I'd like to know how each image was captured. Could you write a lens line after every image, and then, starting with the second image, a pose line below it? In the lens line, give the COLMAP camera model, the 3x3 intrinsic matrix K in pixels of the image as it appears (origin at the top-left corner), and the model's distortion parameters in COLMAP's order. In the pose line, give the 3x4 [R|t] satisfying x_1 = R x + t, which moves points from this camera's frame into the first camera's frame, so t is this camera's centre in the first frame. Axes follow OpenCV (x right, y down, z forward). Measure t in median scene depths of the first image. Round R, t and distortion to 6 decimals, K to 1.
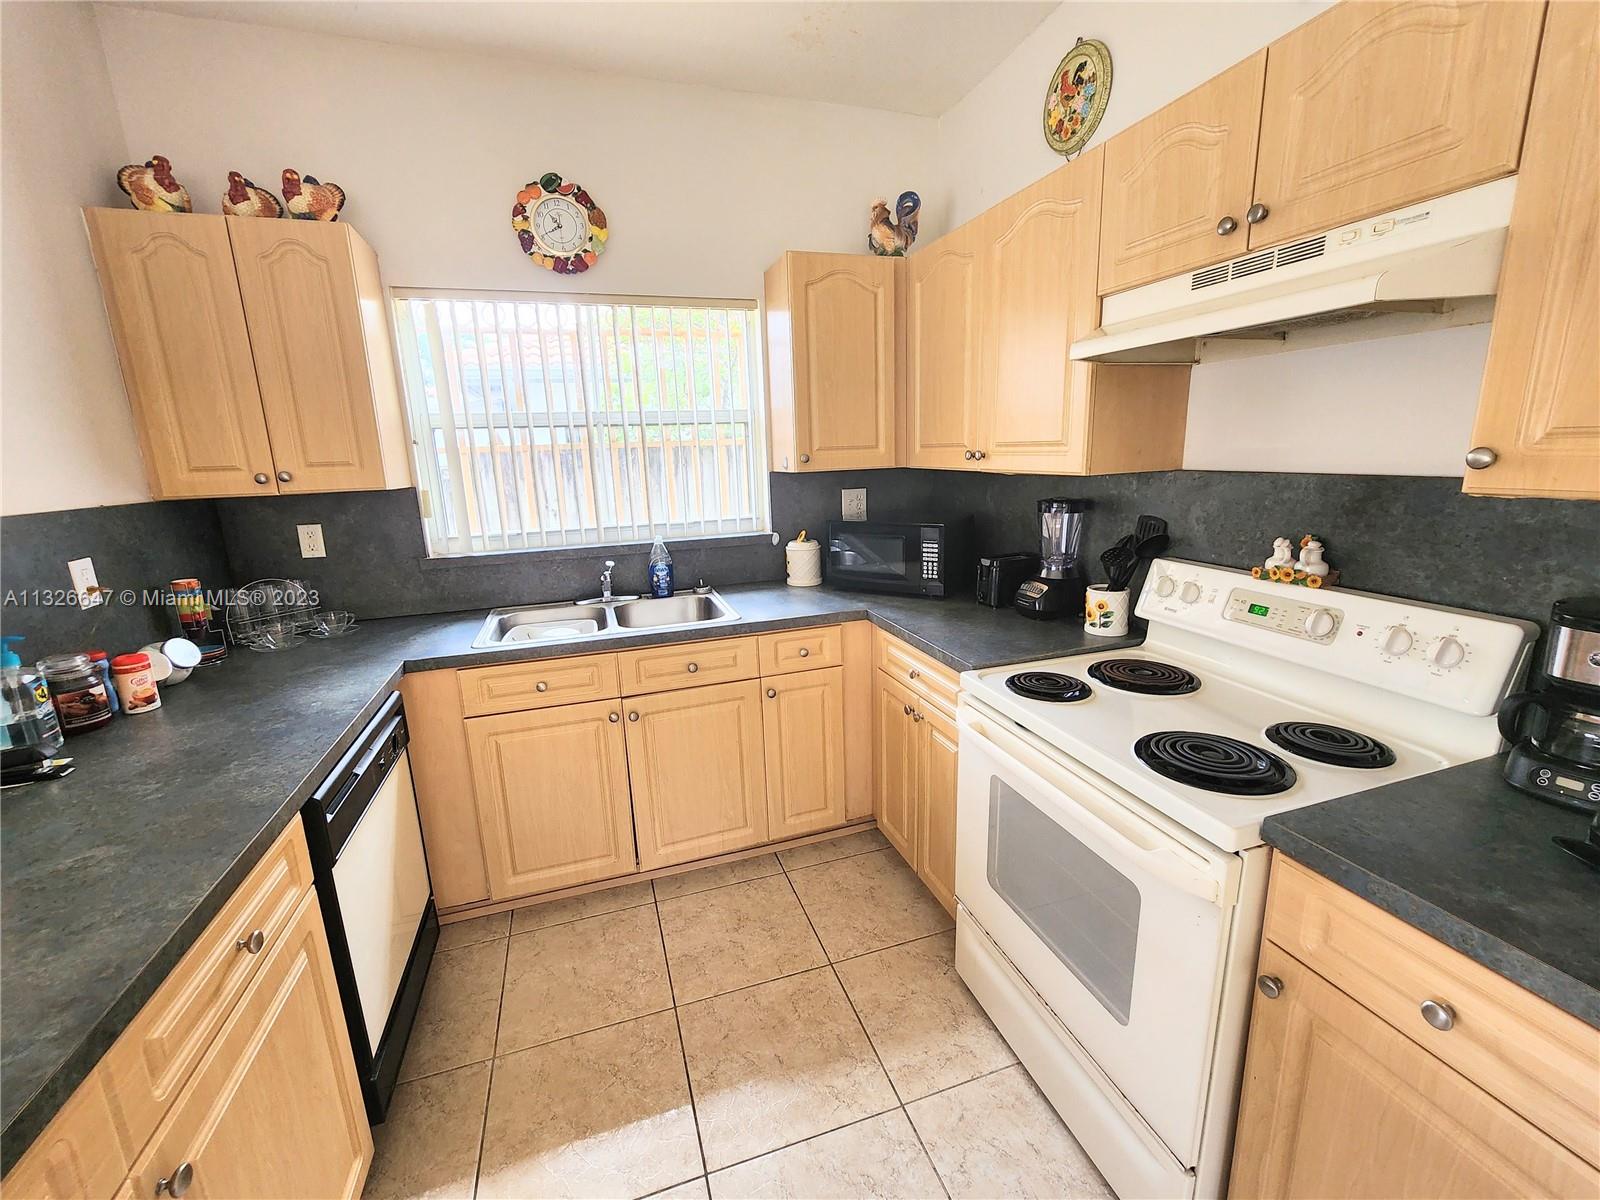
lens RADIAL K [[656.2, 0, 800.0], [0, 656.2, 600.0], [0, 0, 1]] dist [-0.003887, -0.000200]
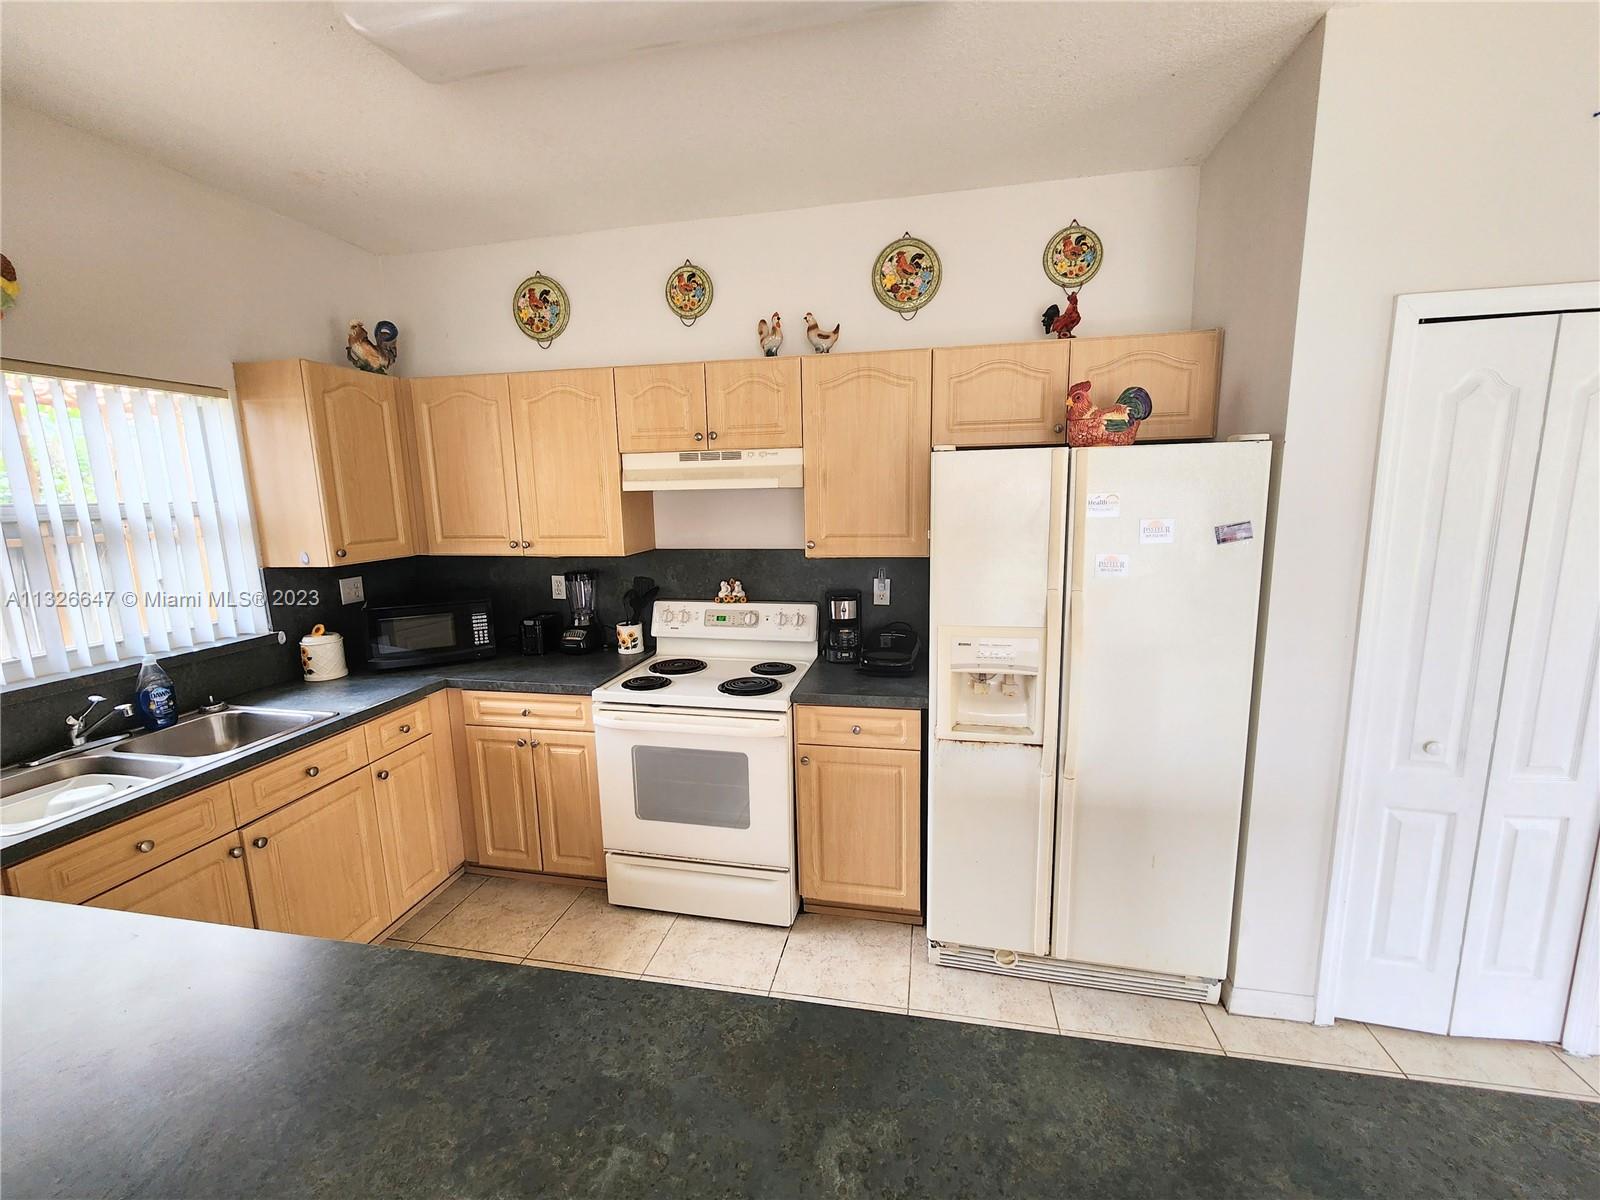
lens RADIAL K [[667.7, 0, 800.0], [0, 667.7, 600.0], [0, 0, 1]] dist [-0.002730, -0.000080]
pose [[0.496721, -0.120179, 0.859549, -0.689013], [0.198097, 0.979923, 0.022532, -0.028373], [-0.845000, 0.159082, 0.510556, -0.178985]]
